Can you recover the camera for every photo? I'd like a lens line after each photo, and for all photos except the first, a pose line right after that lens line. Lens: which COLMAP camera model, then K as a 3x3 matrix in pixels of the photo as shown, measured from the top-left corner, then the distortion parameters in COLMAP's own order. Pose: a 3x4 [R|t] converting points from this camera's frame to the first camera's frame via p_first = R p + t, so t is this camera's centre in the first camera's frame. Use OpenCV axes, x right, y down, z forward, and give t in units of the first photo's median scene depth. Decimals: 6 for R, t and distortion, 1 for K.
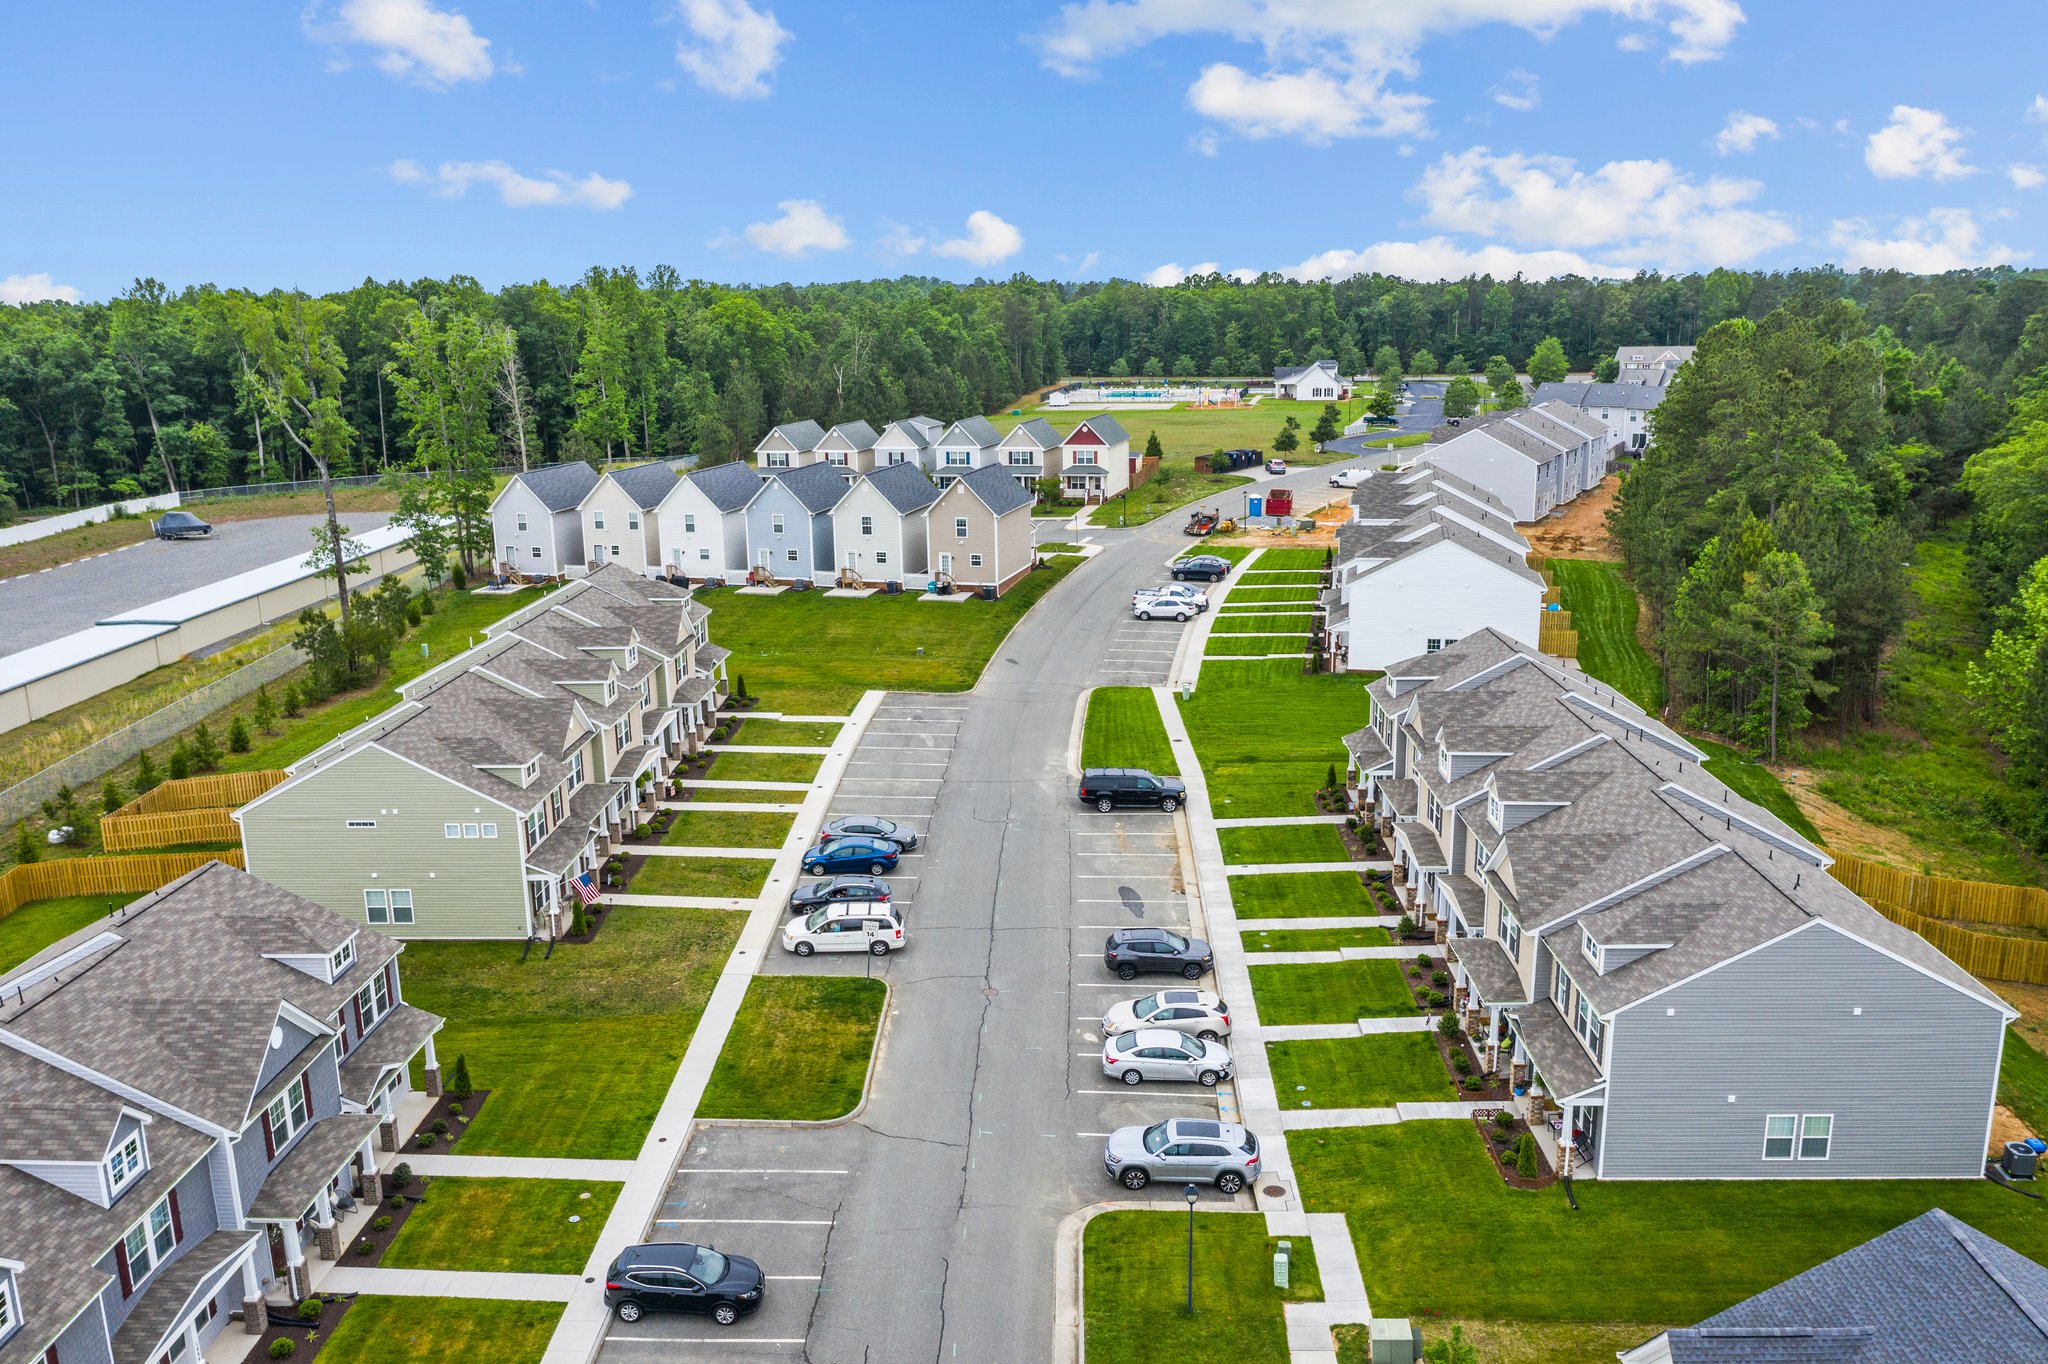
lens RADIAL K [[1545.5, 0, 1024.0], [0, 1545.5, 682.0], [0, 0, 1]] dist [-0.002749, -0.001335]
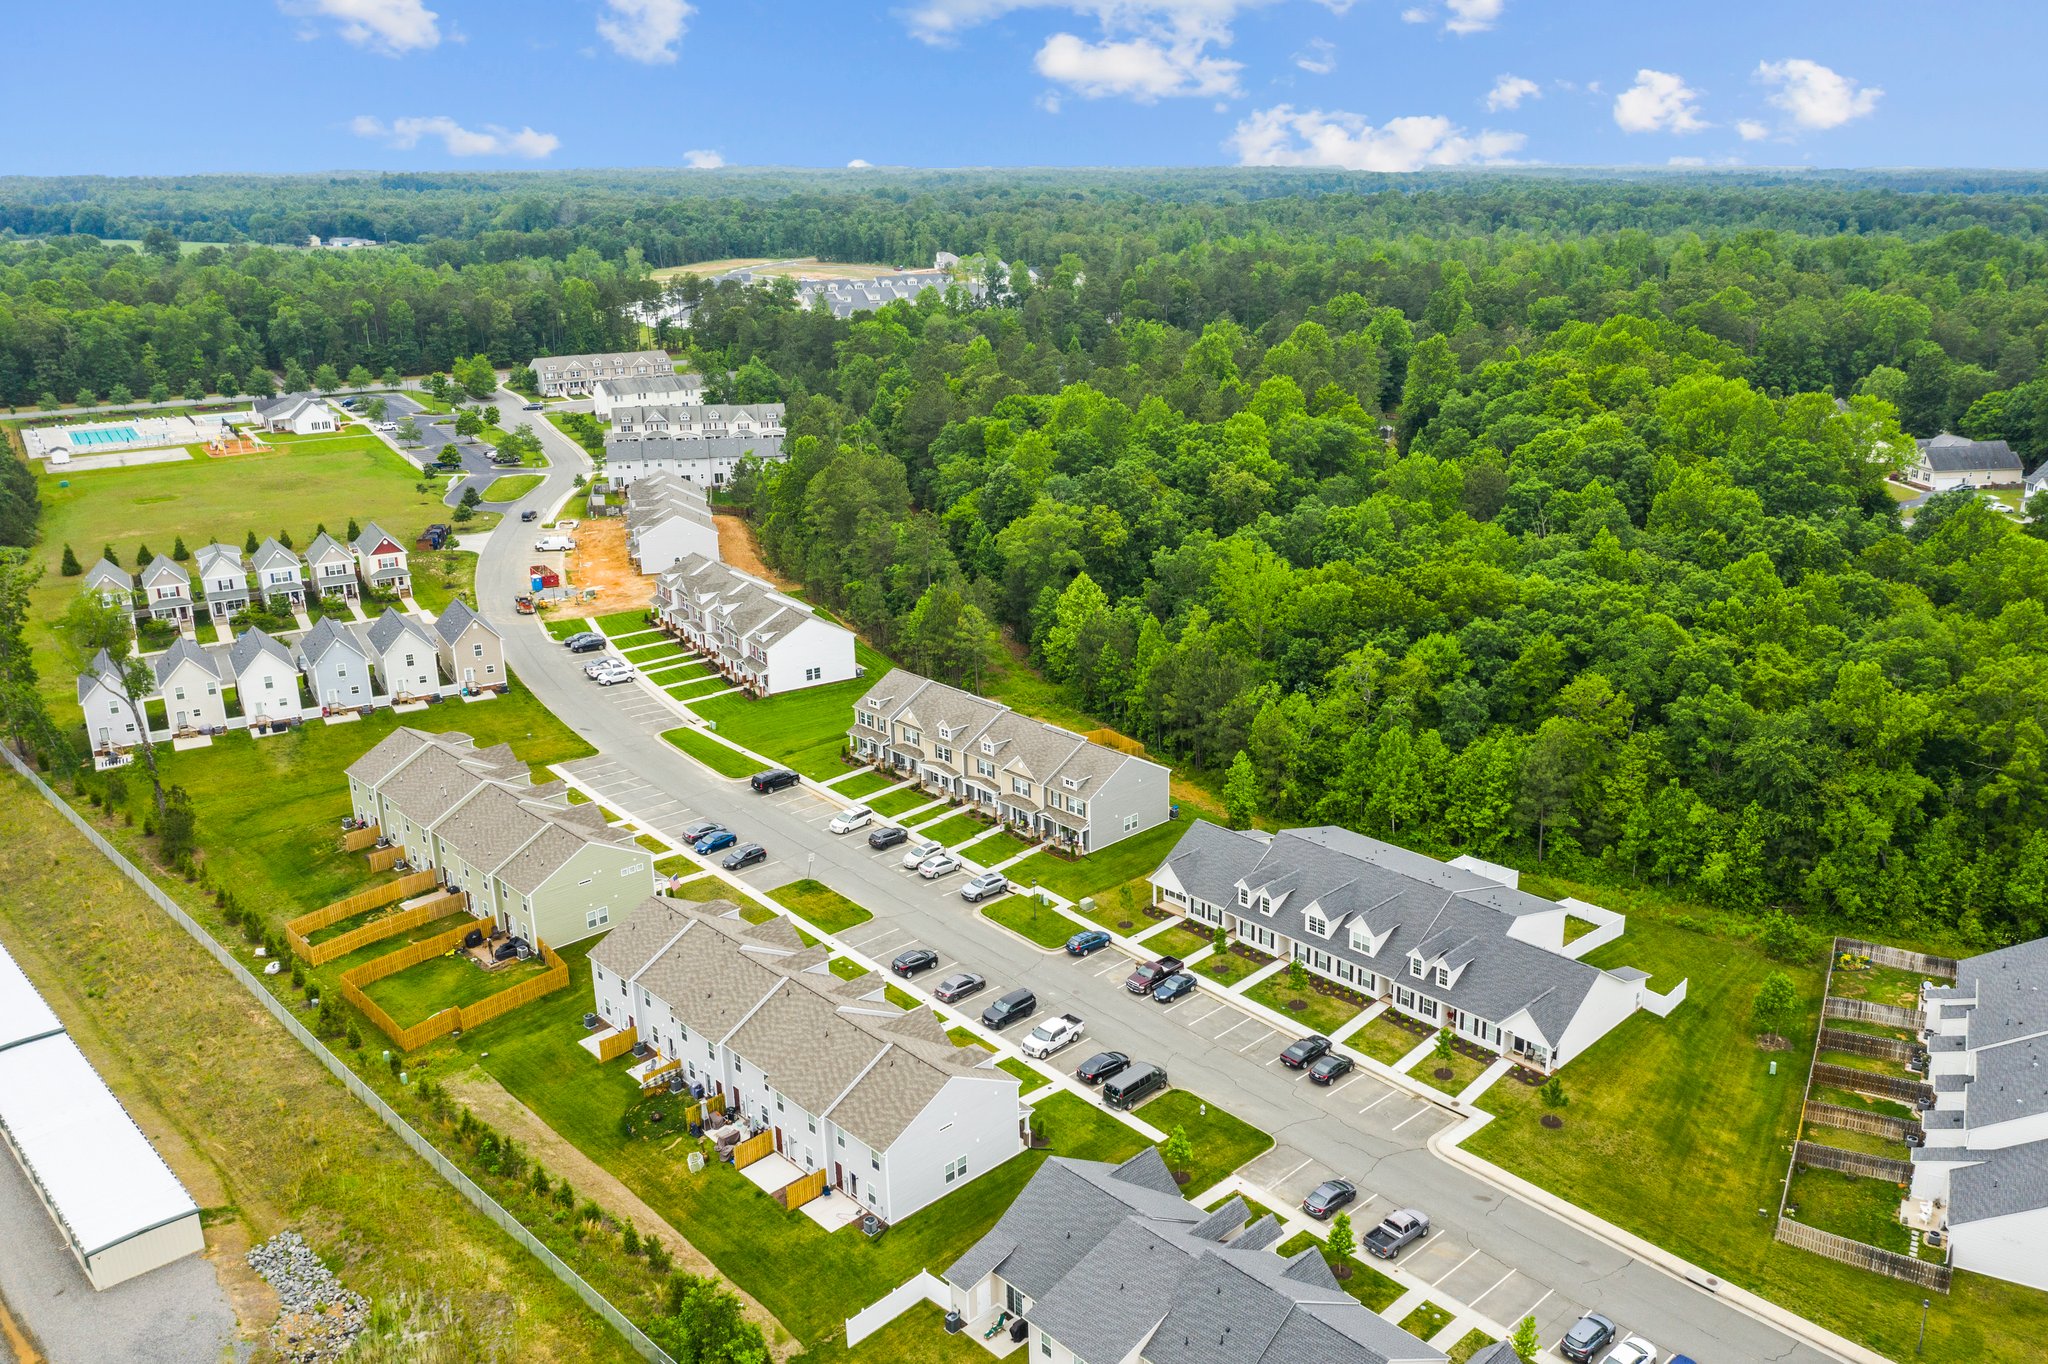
lens RADIAL K [[1545.5, 0, 1024.0], [0, 1545.5, 682.0], [0, 0, 1]] dist [-0.002749, -0.001335]
pose [[0.709203, -0.202918, 0.675171, -0.672974], [0.163950, 0.978897, 0.121987, -0.161910], [-0.685676, 0.024180, 0.727505, -0.460803]]
